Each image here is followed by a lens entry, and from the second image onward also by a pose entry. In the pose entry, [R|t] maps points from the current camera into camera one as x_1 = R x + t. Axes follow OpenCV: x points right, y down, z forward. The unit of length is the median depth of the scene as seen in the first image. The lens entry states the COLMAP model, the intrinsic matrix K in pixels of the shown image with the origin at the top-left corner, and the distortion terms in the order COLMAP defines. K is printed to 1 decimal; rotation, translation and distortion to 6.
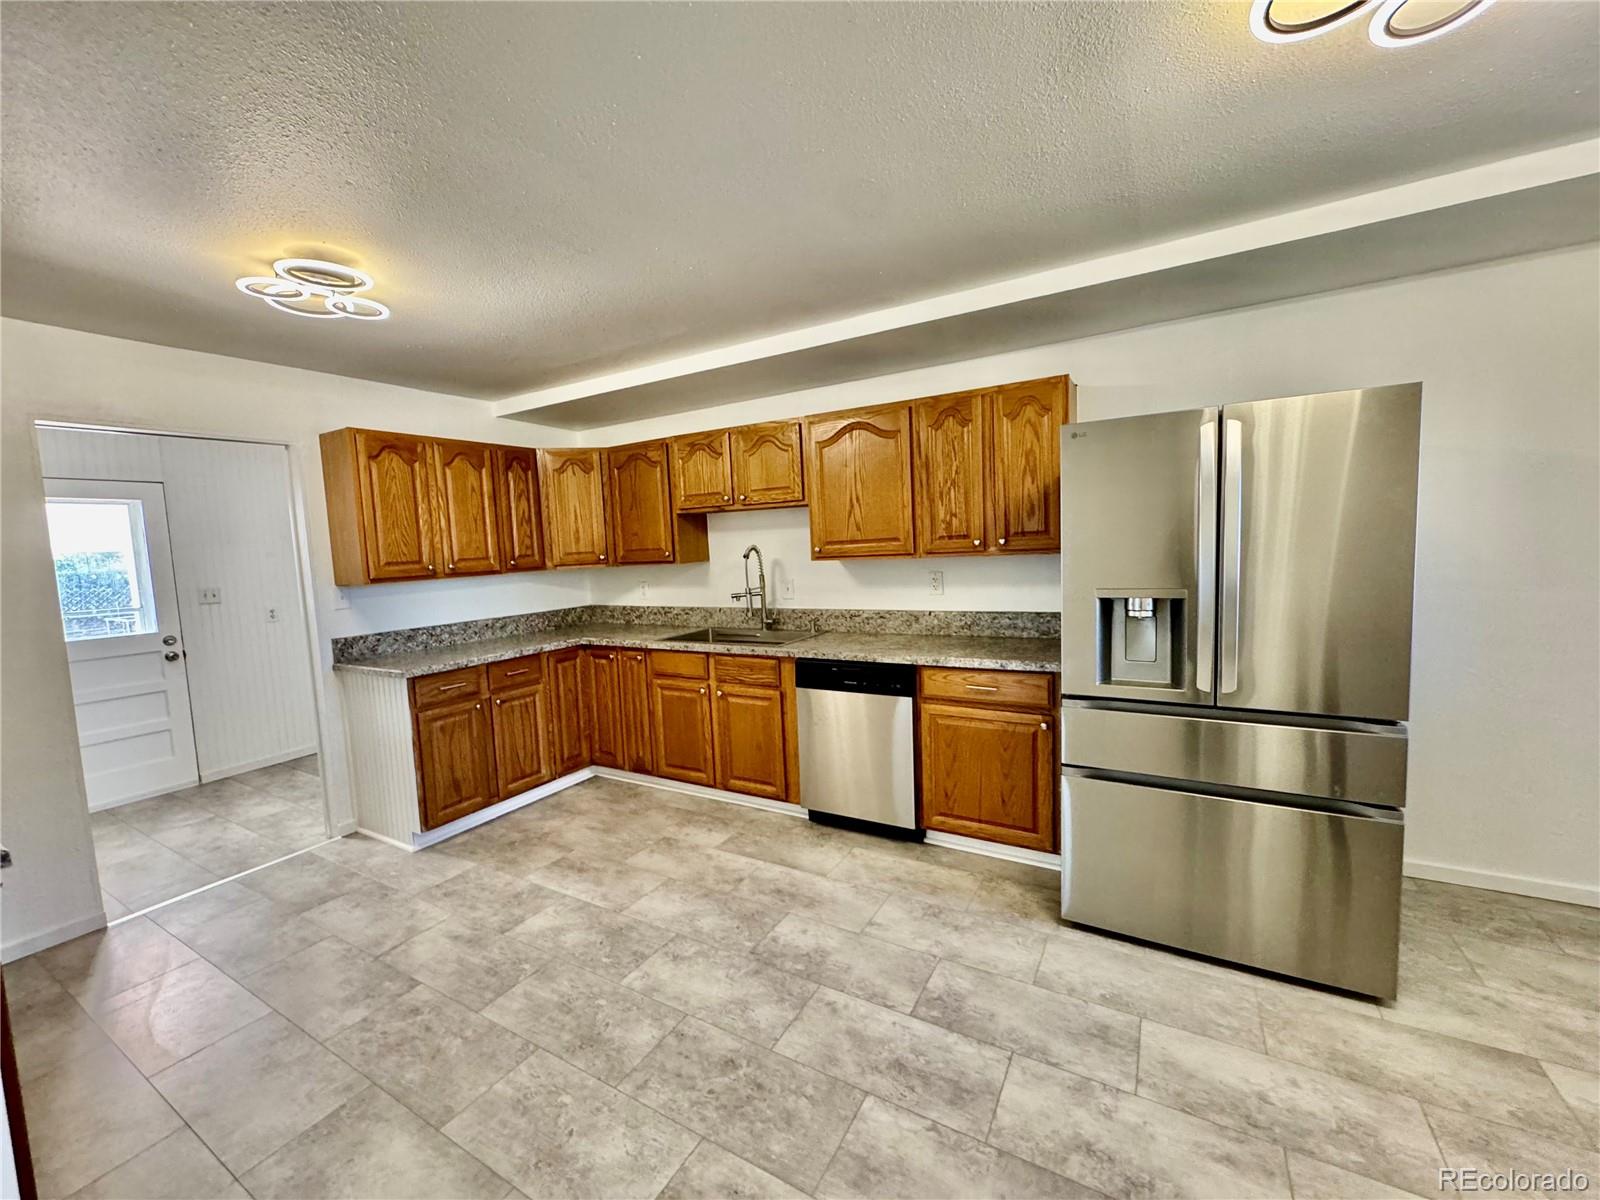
lens RADIAL K [[640.9, 0, 798.3], [0, 640.9, 598.1], [0, 0, 1]] dist [-0.002482, 0.000241]
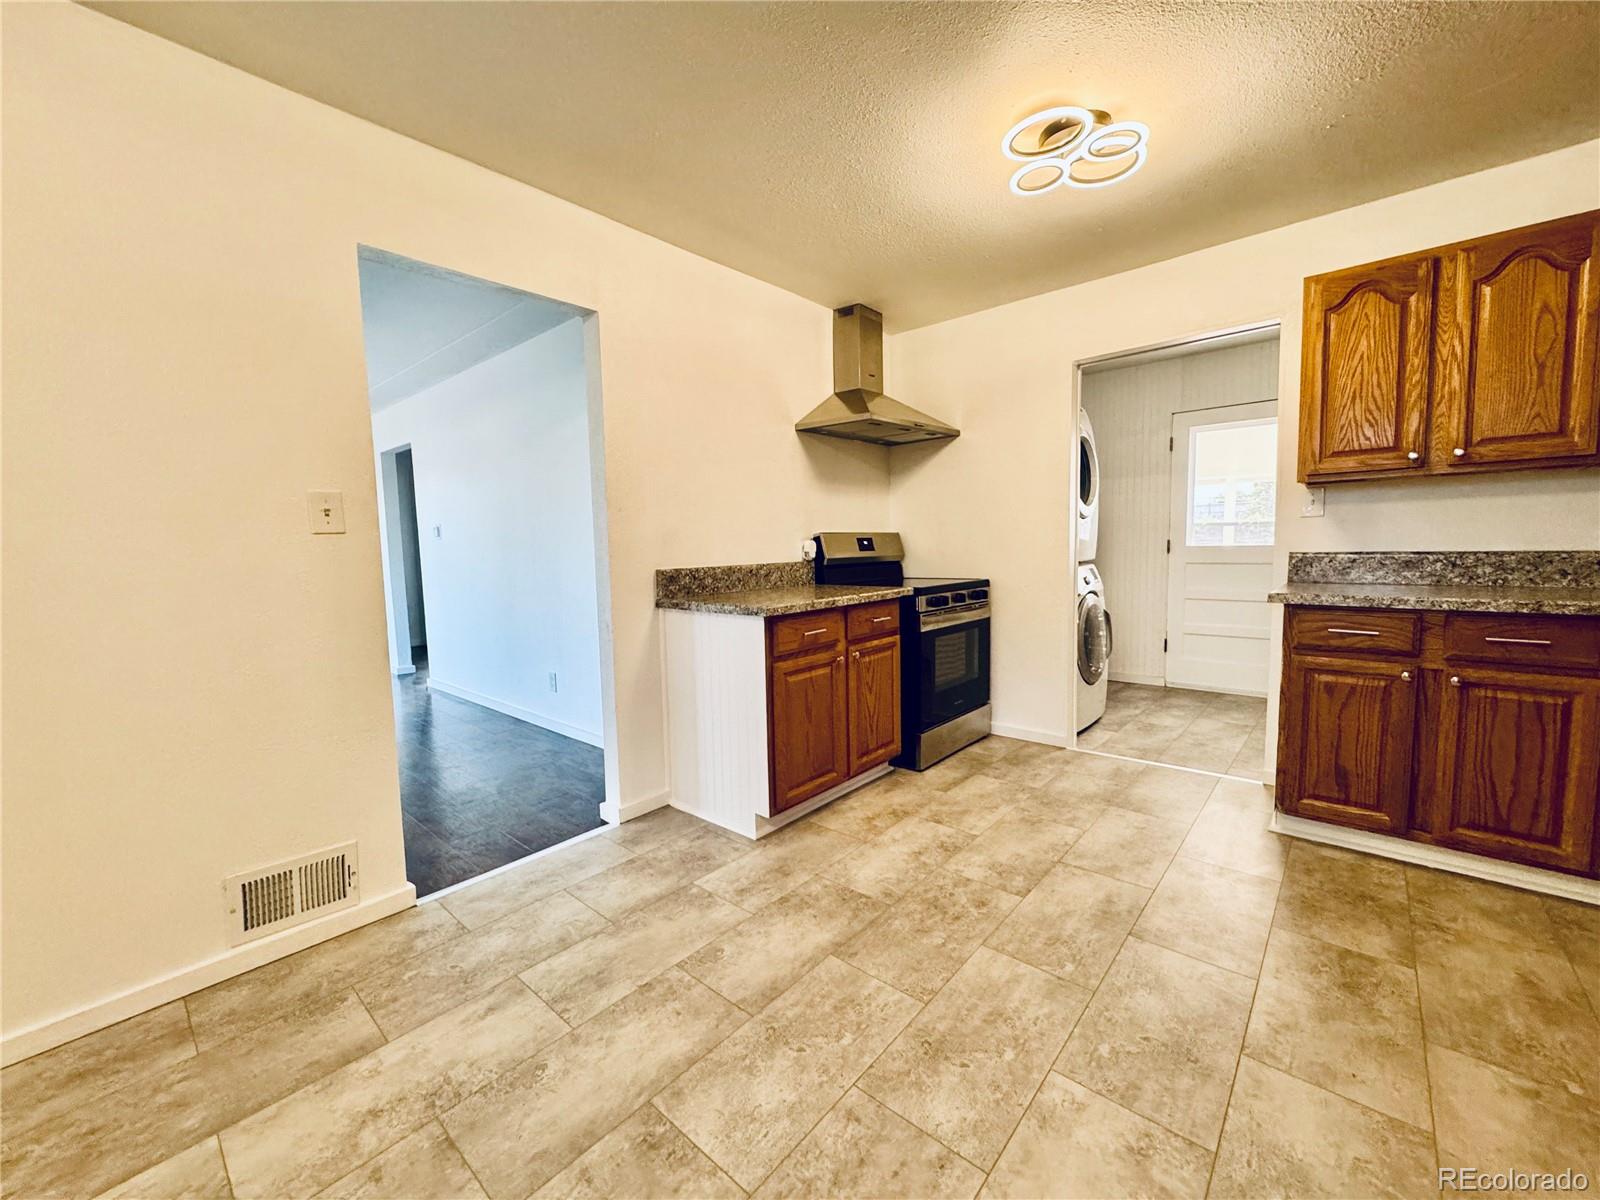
lens RADIAL K [[640.9, 0, 798.3], [0, 640.9, 598.1], [0, 0, 1]] dist [-0.002482, 0.000241]
pose [[-0.195384, 0.133862, -0.971548, 0.247883], [-0.048899, 0.988079, 0.145973, 0.038053], [0.979507, 0.076028, -0.186509, 0.624423]]
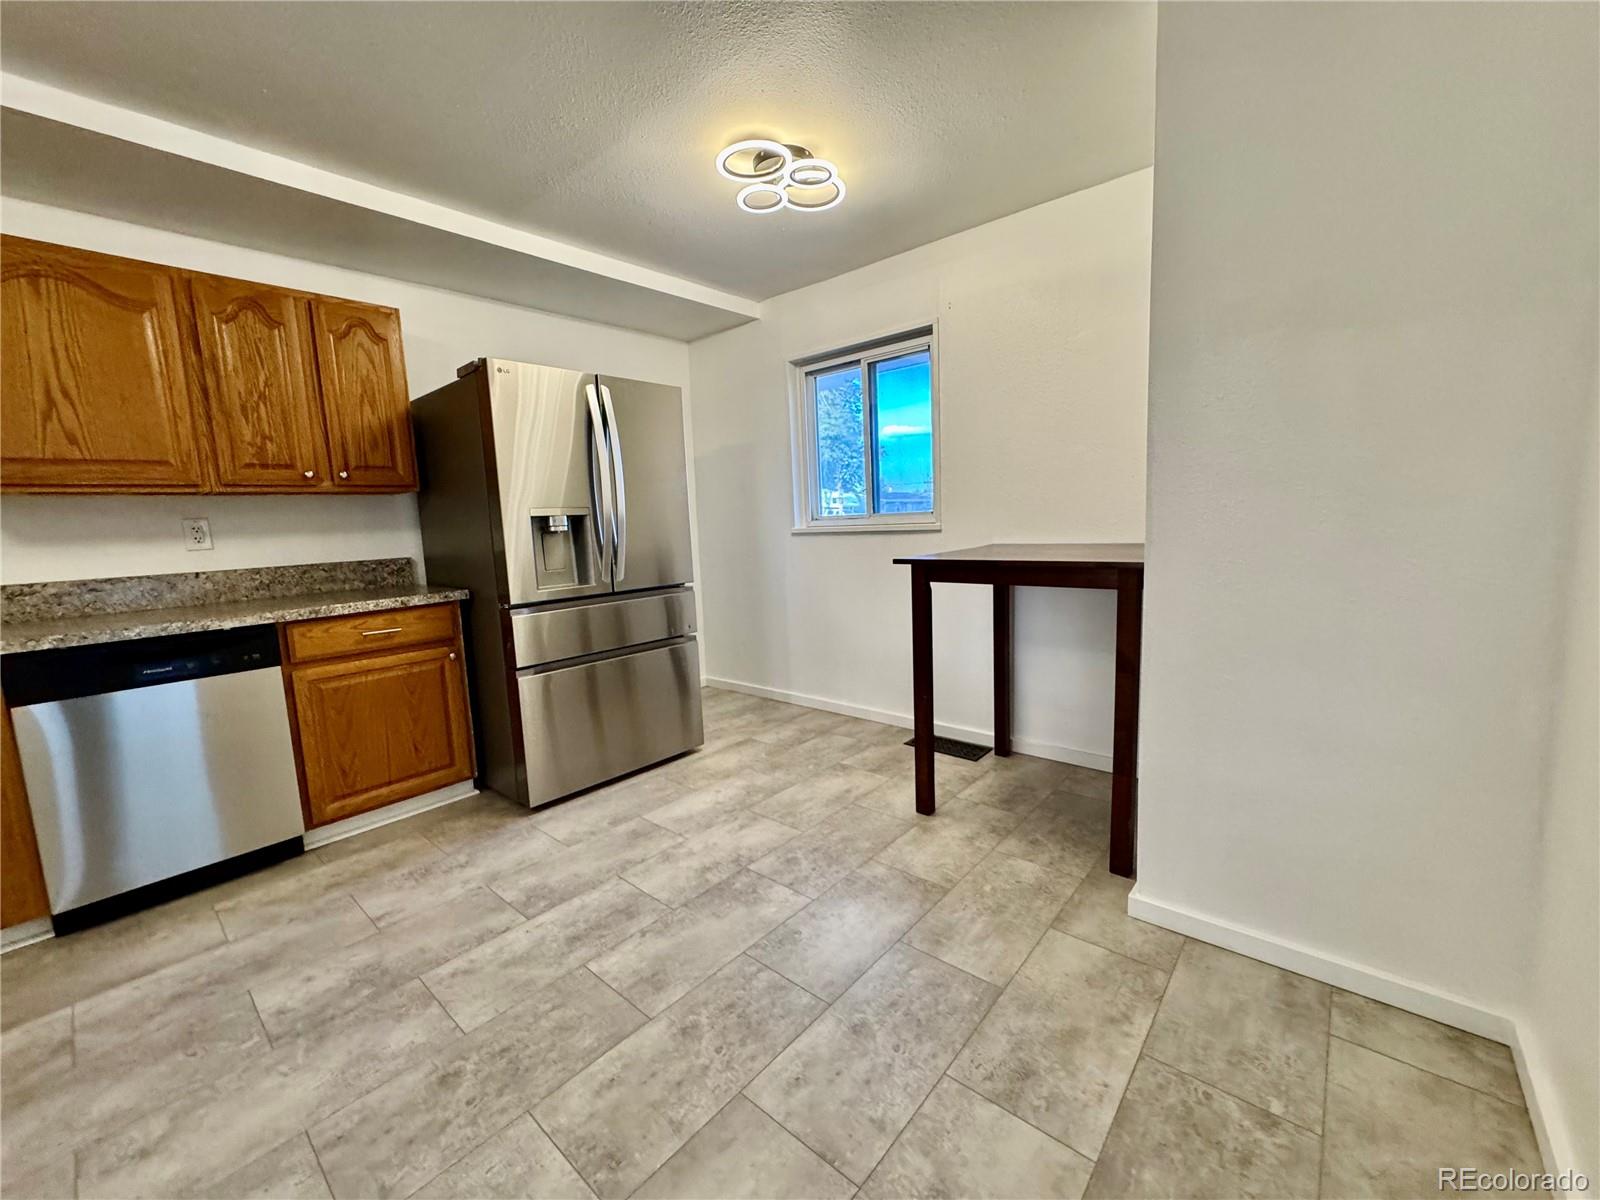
lens RADIAL K [[640.9, 0, 798.3], [0, 640.9, 598.1], [0, 0, 1]] dist [-0.002482, 0.000241]
pose [[0.188879, -0.090275, 0.977842, -0.456147], [0.114125, 0.991036, 0.069449, 0.093037], [-0.975346, 0.098478, 0.197488, 0.236776]]
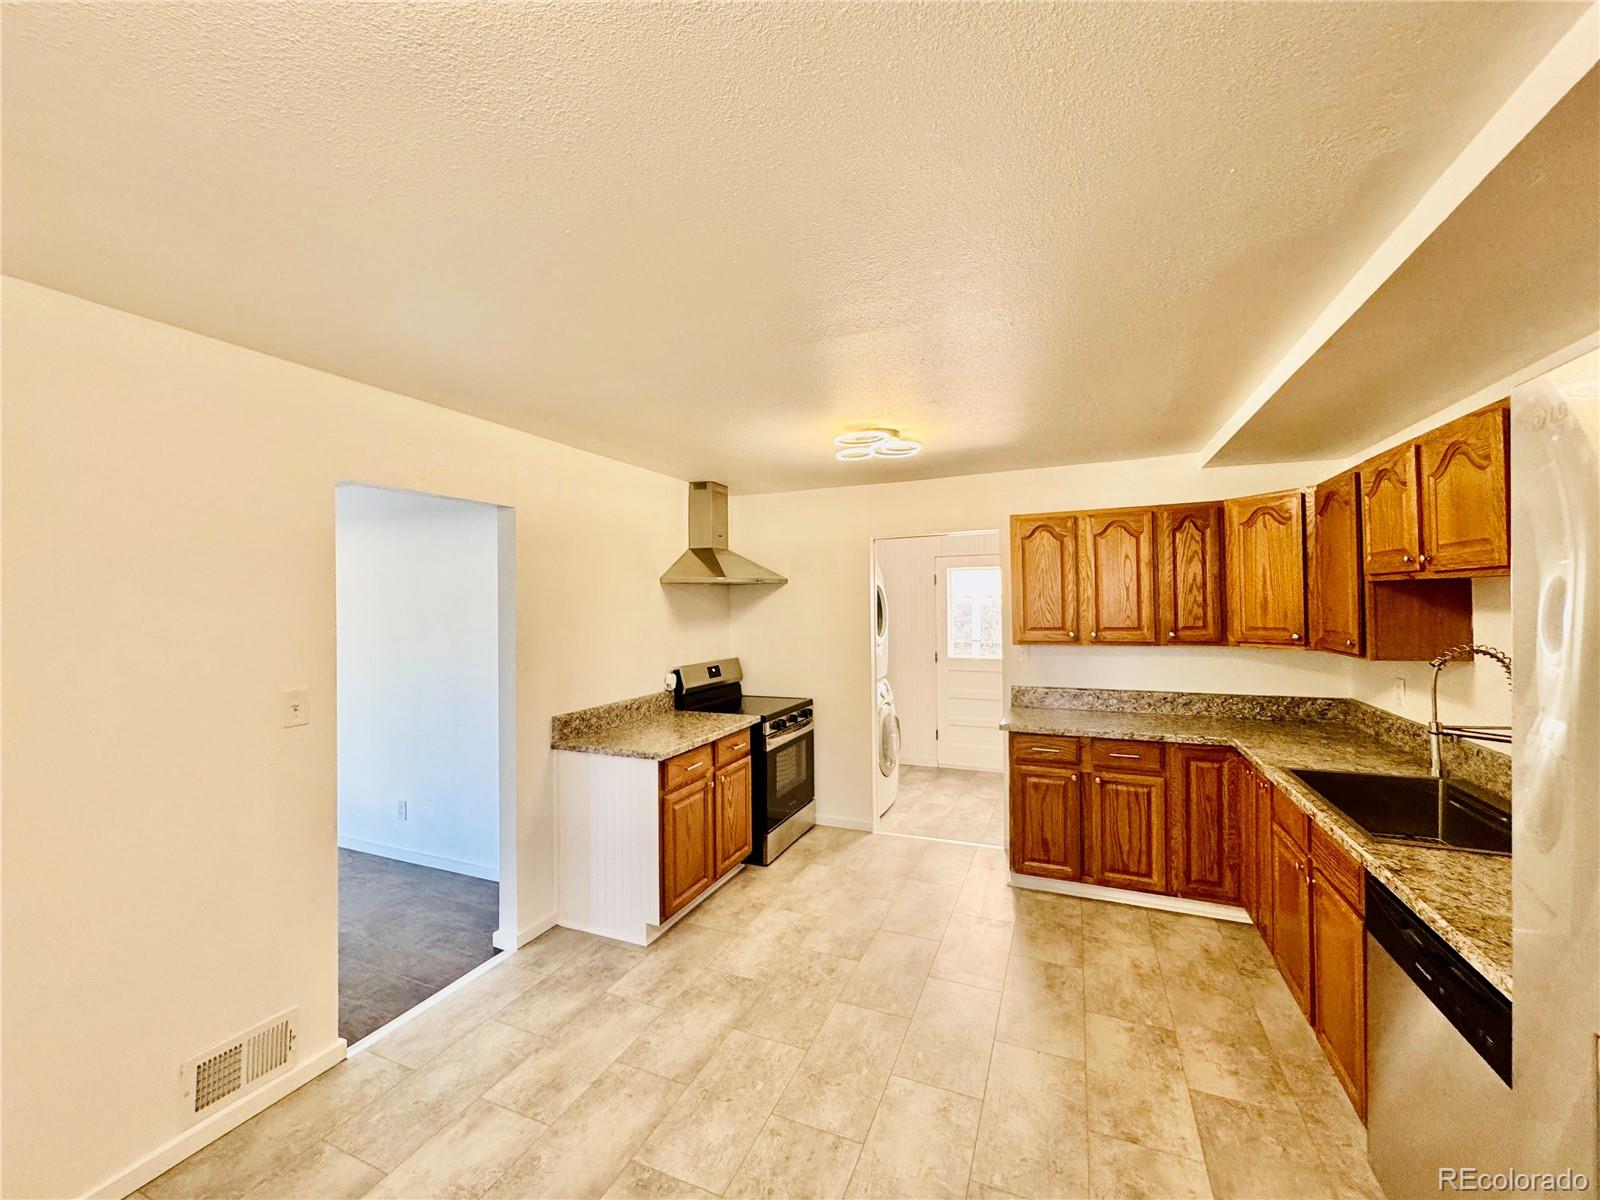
lens RADIAL K [[640.9, 0, 798.3], [0, 640.9, 598.1], [0, 0, 1]] dist [-0.002482, 0.000241]
pose [[0.120735, 0.036624, -0.992009, 0.506518], [-0.076075, 0.996722, 0.027539, -0.123408], [0.989765, 0.072143, 0.123125, 0.505737]]
